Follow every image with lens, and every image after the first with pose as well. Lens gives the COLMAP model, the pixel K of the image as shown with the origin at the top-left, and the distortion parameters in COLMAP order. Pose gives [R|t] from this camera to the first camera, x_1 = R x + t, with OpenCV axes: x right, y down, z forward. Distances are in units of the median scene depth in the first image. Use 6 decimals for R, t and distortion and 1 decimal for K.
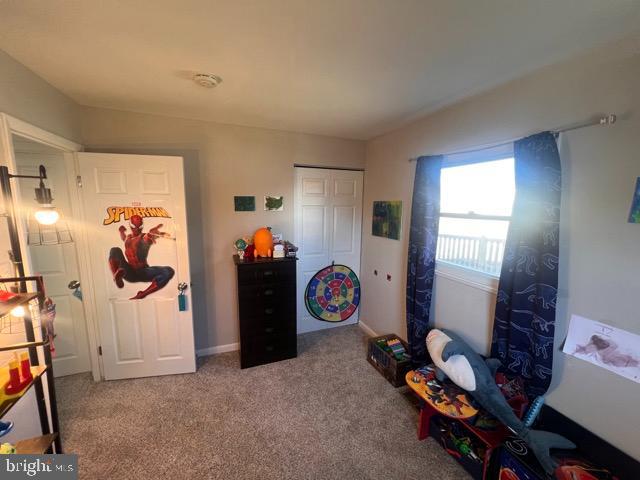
lens RADIAL K [[258.9, 0, 318.2], [0, 258.9, 242.9], [0, 0, 1]] dist [-0.001903, -0.000691]
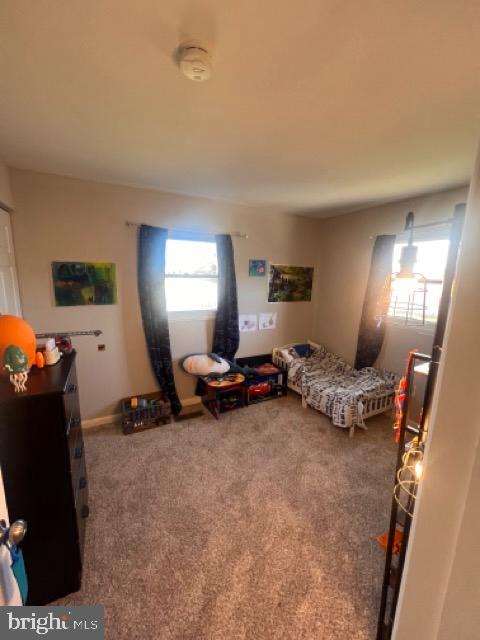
lens RADIAL K [[258.9, 0, 239.0], [0, 258.9, 319.5], [0, 0, 1]] dist [-0.001903, -0.000691]
pose [[-0.125738, -0.184393, 0.974776, -0.719170], [0.130787, 0.970918, 0.200533, -0.088336], [-0.983405, 0.152702, -0.097965, 0.653625]]
